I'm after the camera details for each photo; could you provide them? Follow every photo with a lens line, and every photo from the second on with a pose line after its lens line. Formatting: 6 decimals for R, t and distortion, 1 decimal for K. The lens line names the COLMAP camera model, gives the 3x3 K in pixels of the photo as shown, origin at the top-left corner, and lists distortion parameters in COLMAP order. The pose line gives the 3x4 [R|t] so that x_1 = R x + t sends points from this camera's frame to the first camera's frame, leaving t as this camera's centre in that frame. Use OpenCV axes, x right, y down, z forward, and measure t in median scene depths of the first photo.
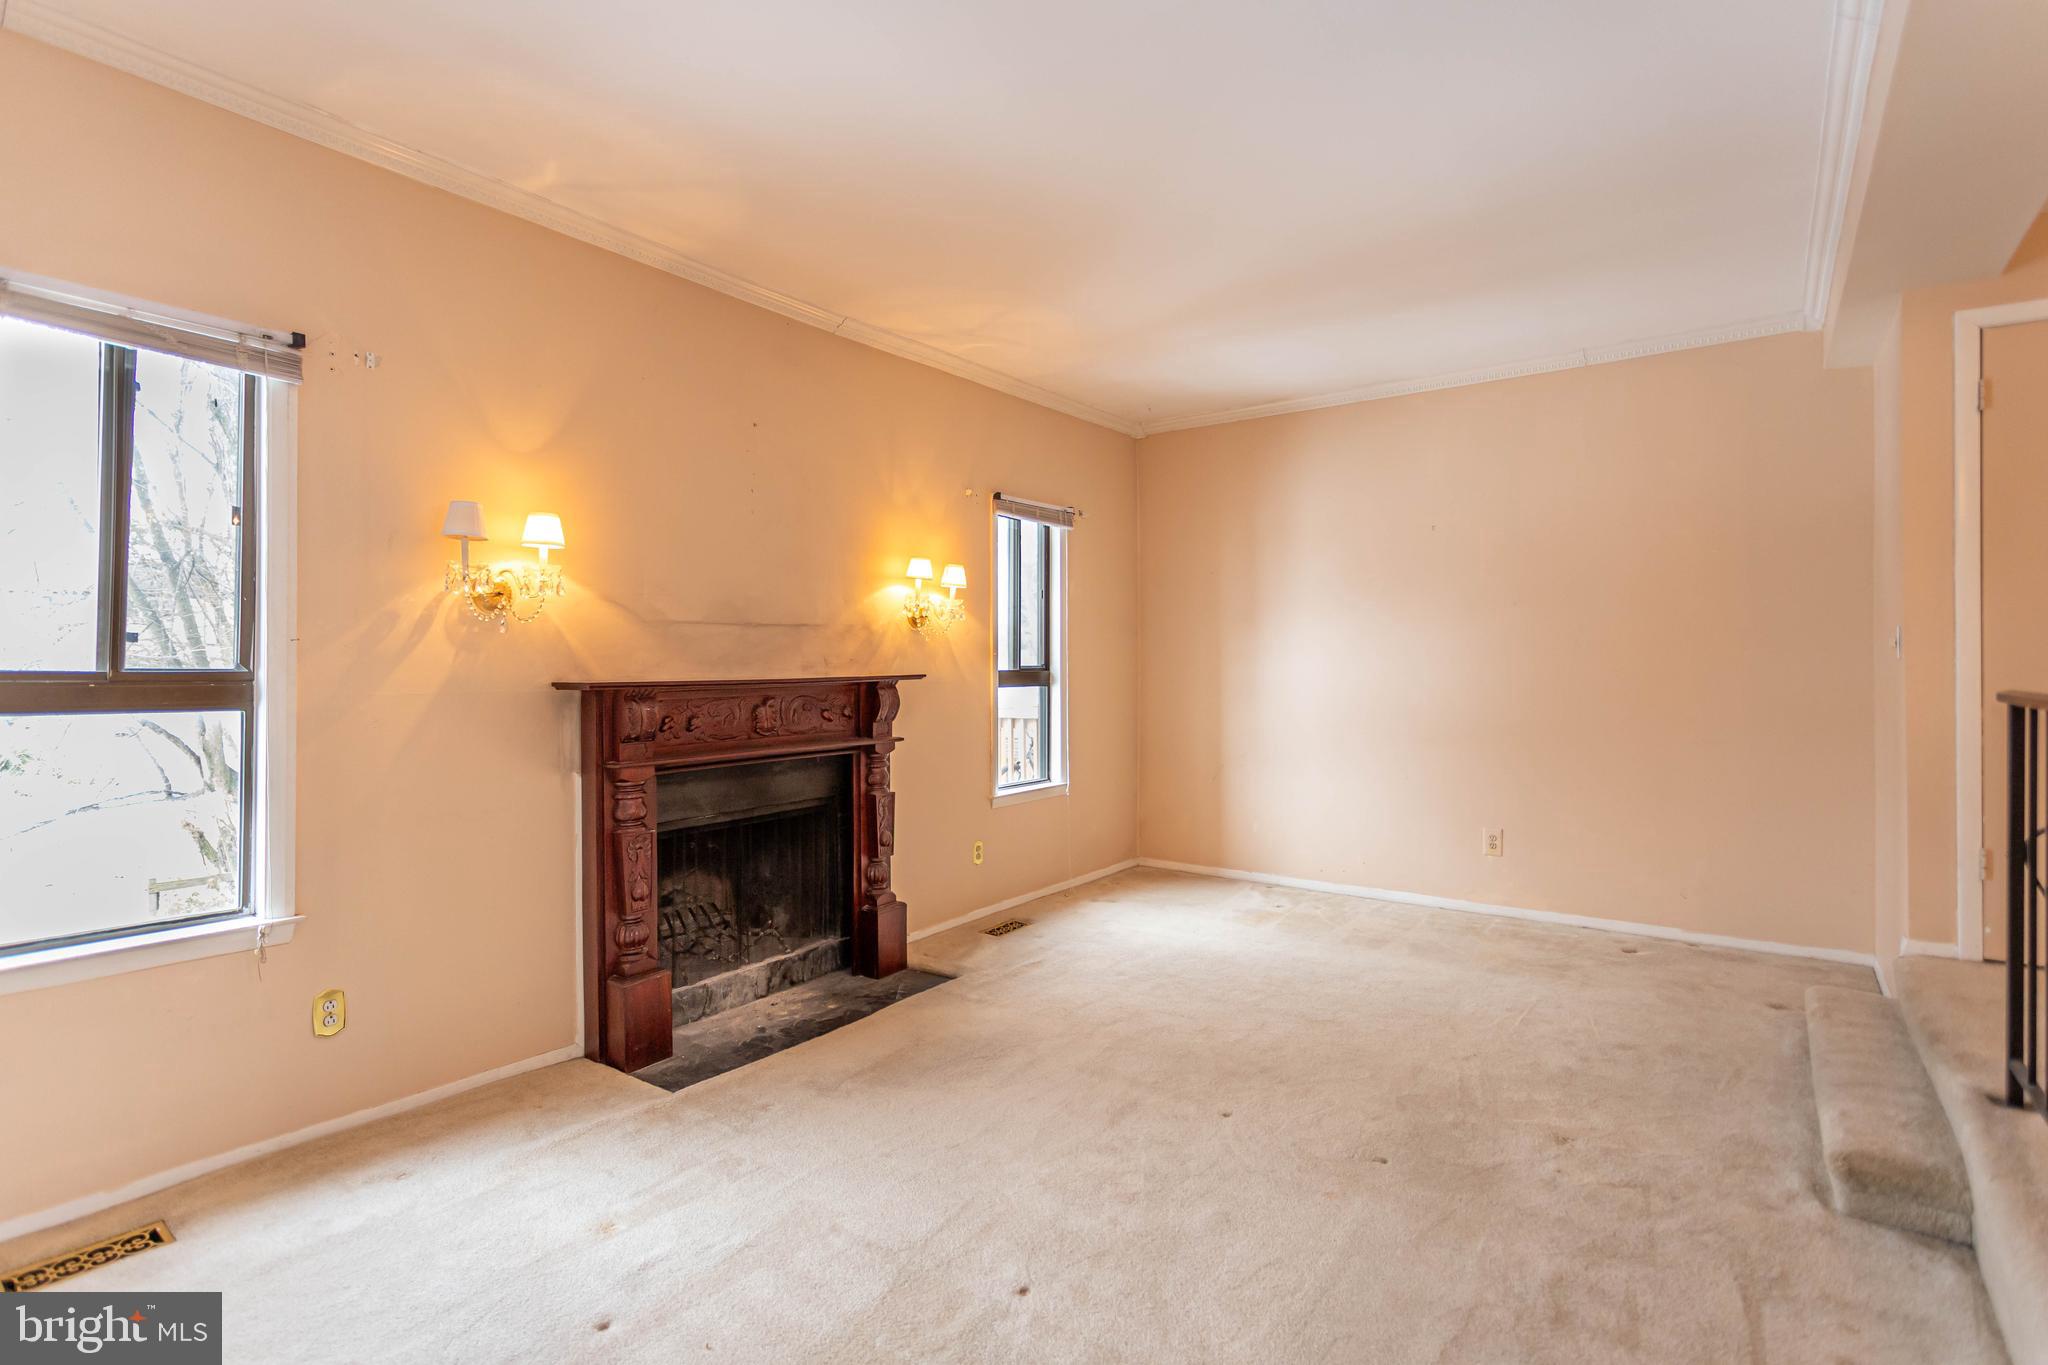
lens RADIAL K [[990.1, 0, 1036.1], [0, 990.1, 648.3], [0, 0, 1]] dist [0.000407, 0.000001]
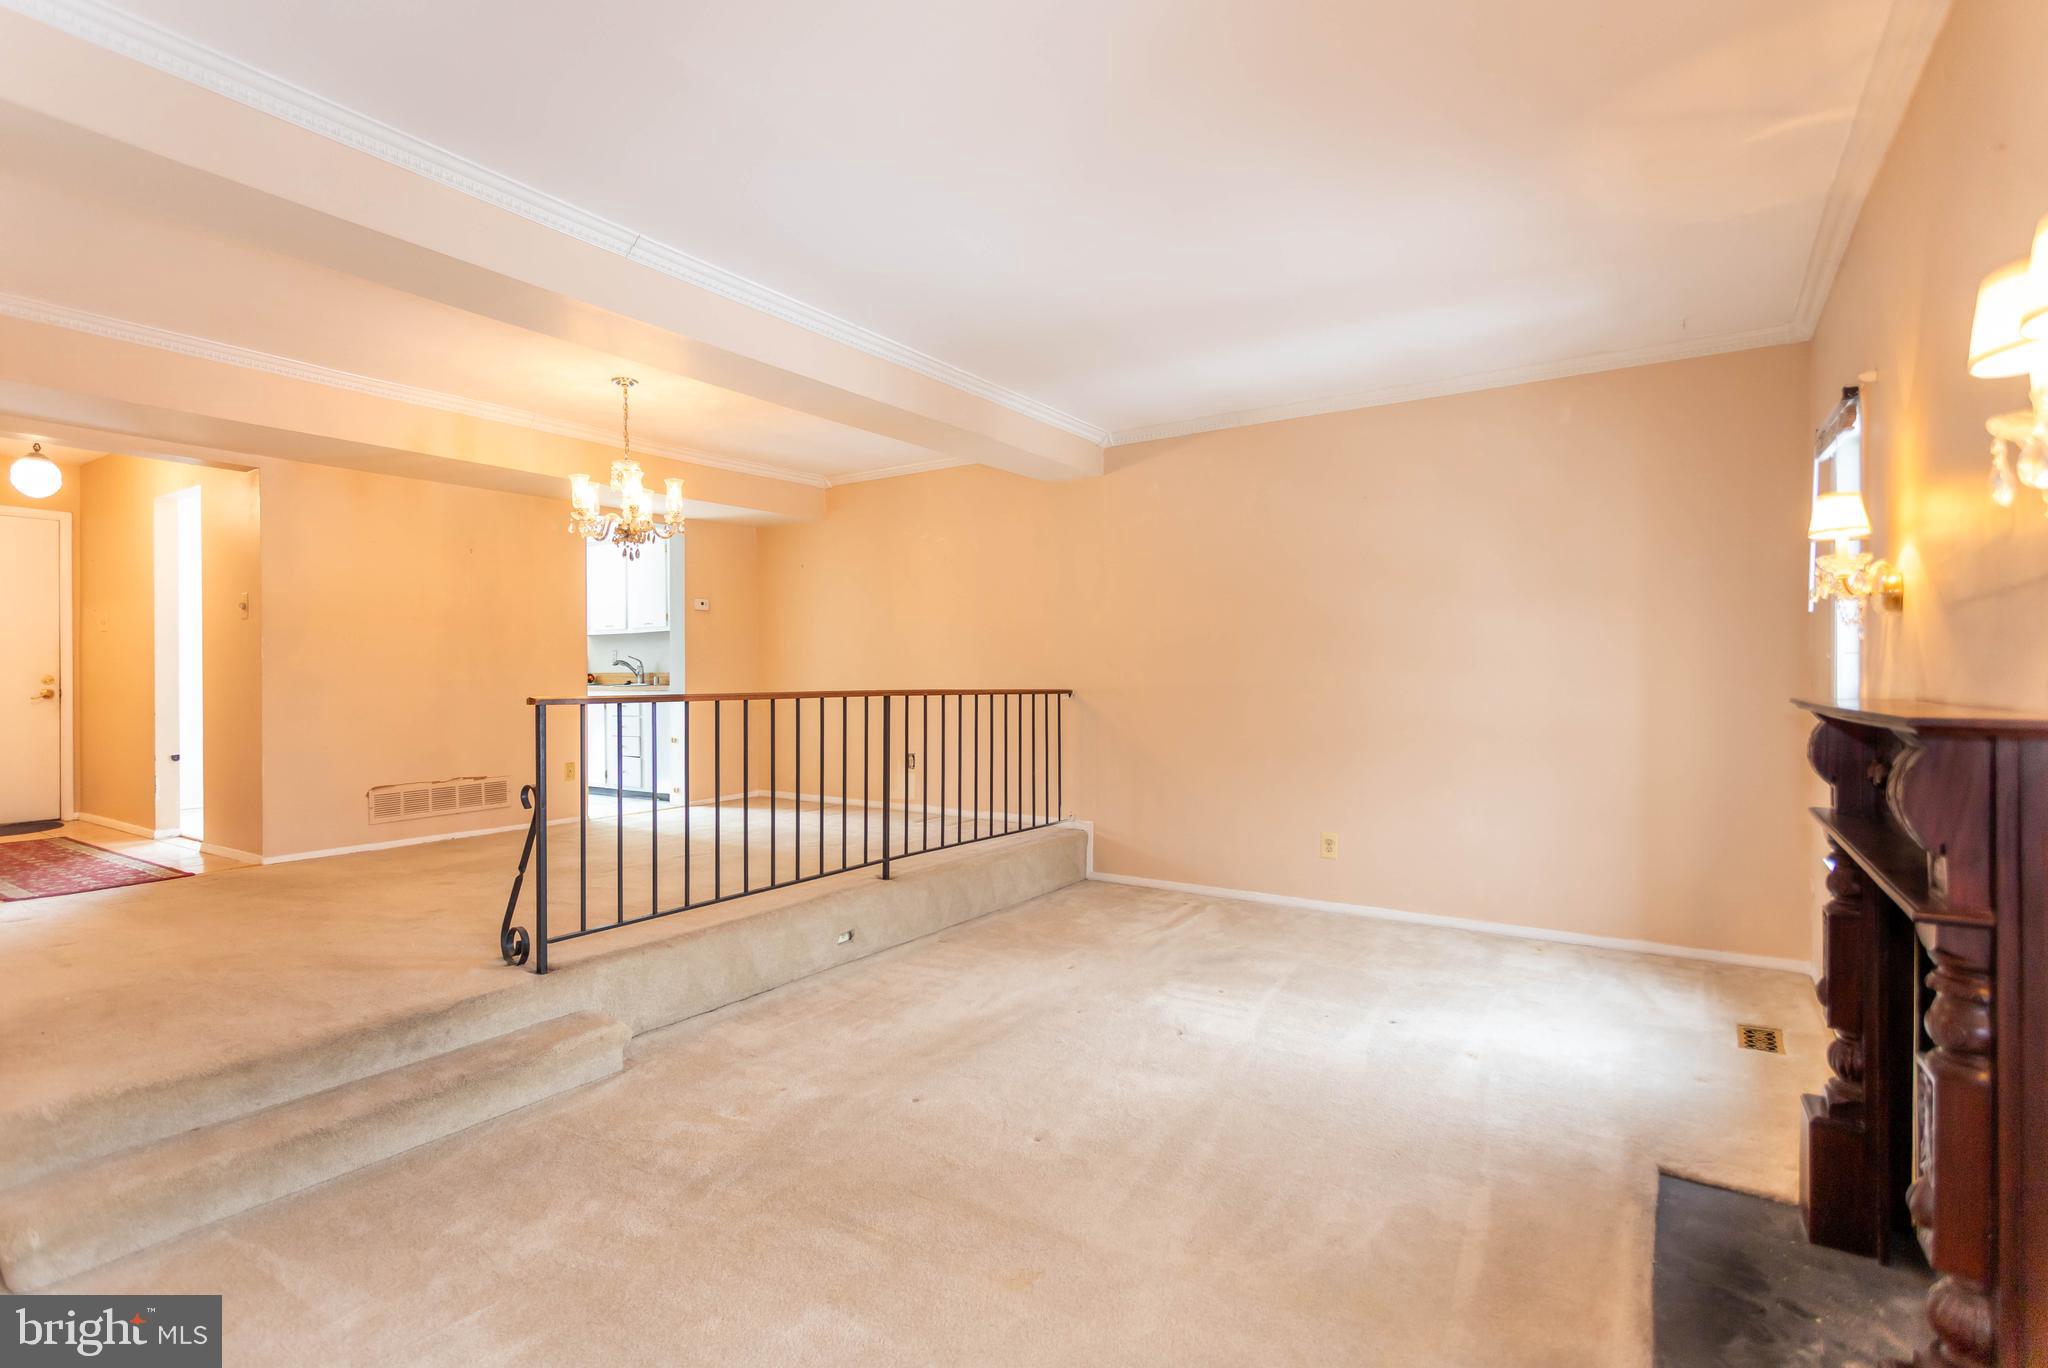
lens RADIAL K [[1002.4, 0, 1024.0], [0, 1002.4, 684.0], [0, 0, 1]] dist [0.001169, 0.000132]
pose [[-0.997750, 0.006856, -0.066687, 0.234602], [0.006459, 0.999960, 0.006176, 0.013331], [0.066726, 0.005731, -0.997755, 1.730475]]
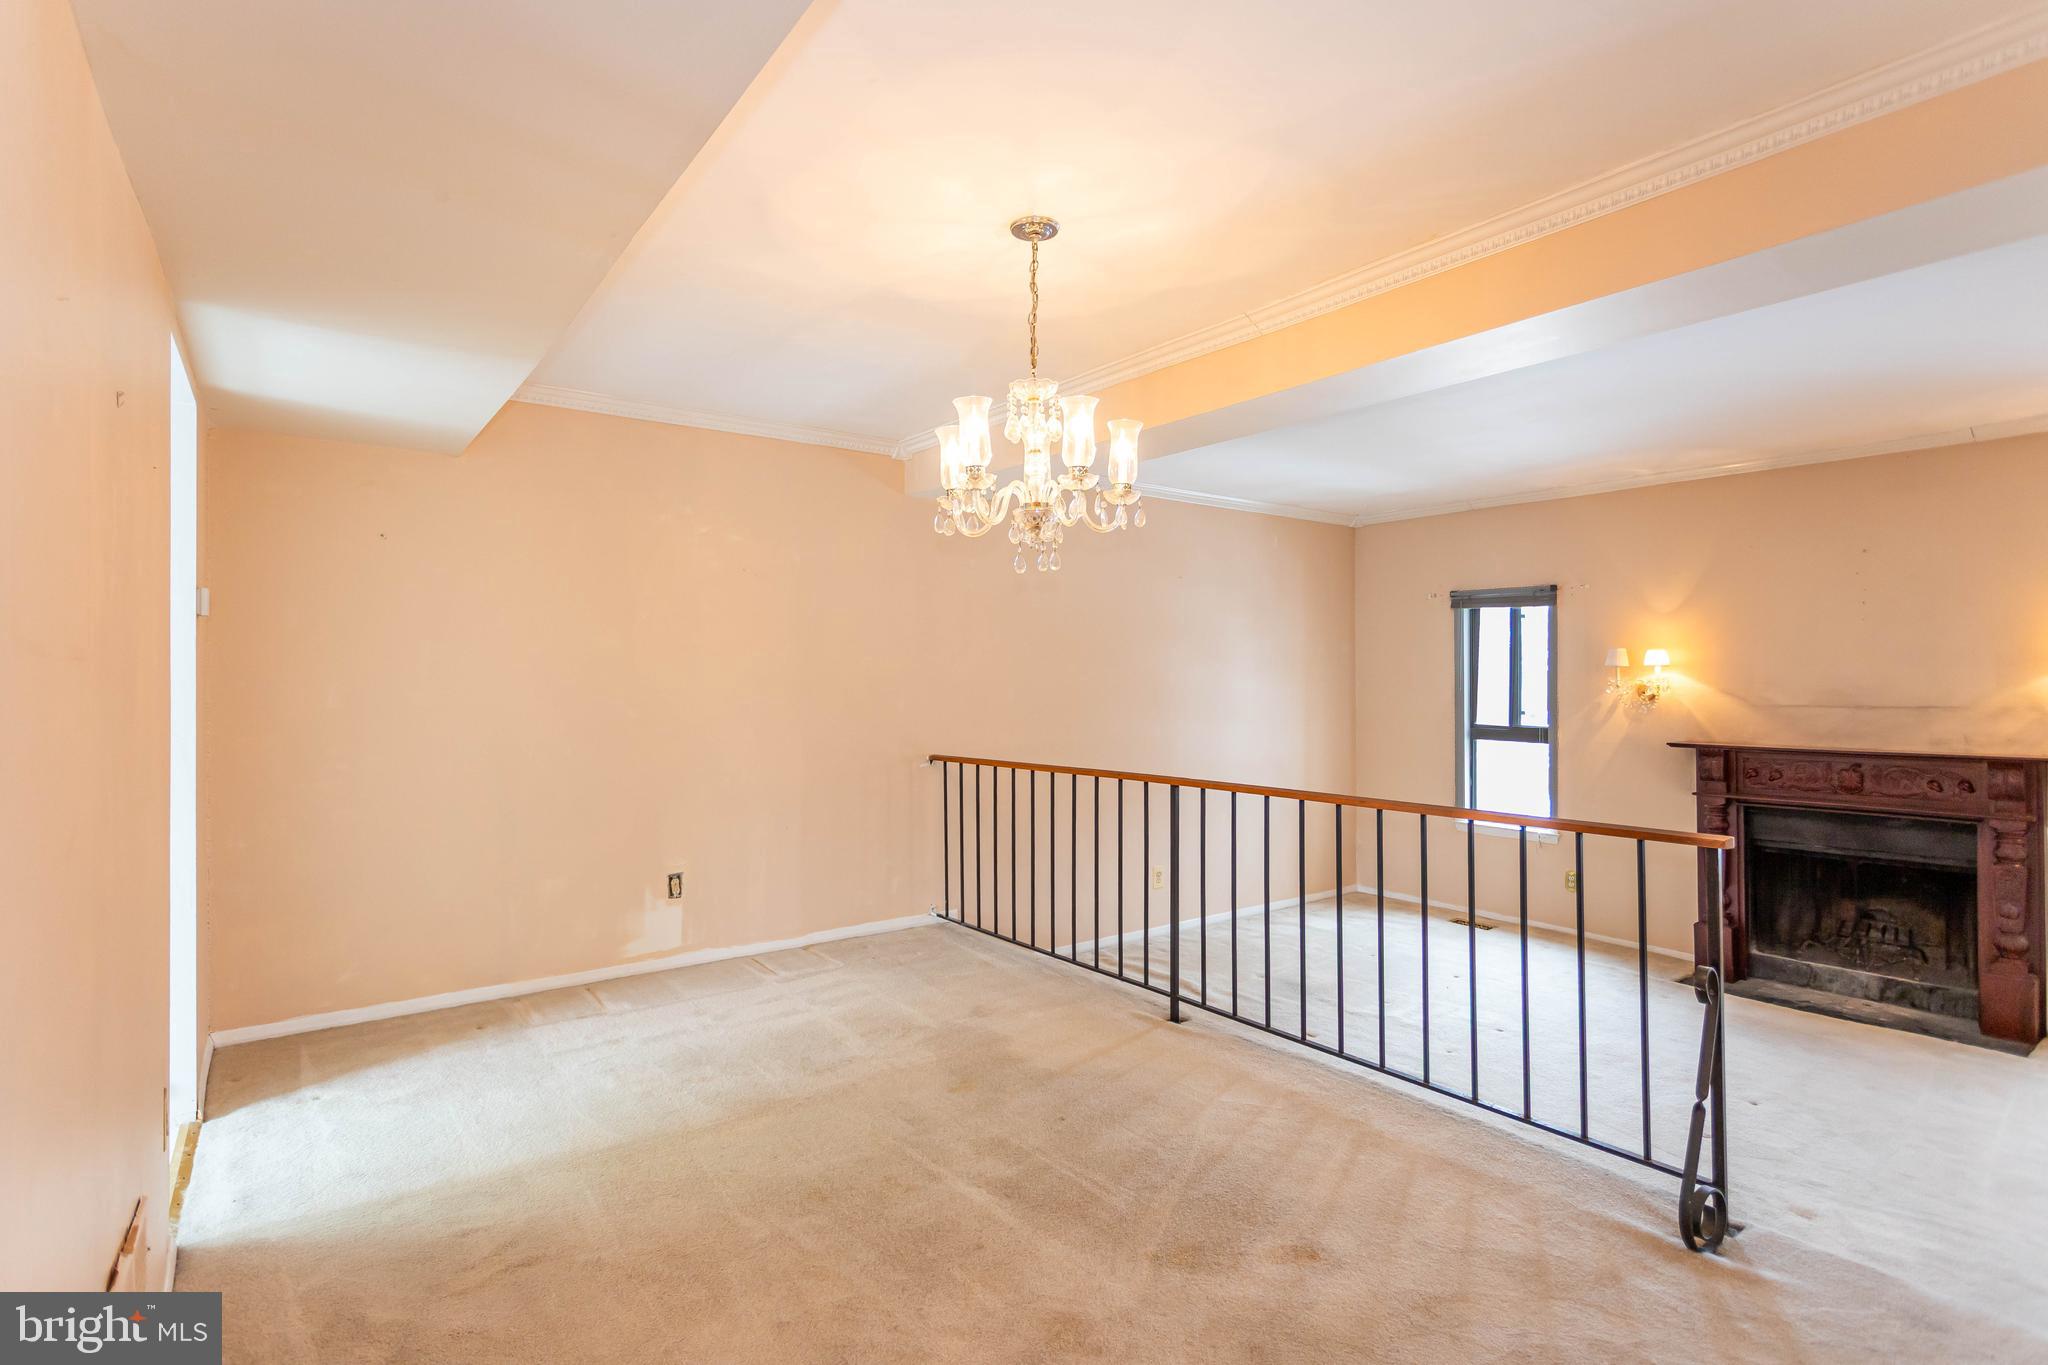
lens RADIAL K [[1002.4, 0, 1024.0], [0, 1002.4, 682.5], [0, 0, 1]] dist [0.001169, 0.000132]
pose [[-0.307406, -0.002859, -0.951574, 1.522480], [0.005652, 0.999972, -0.004831, -0.065718], [0.951562, -0.006864, -0.307382, 0.427253]]
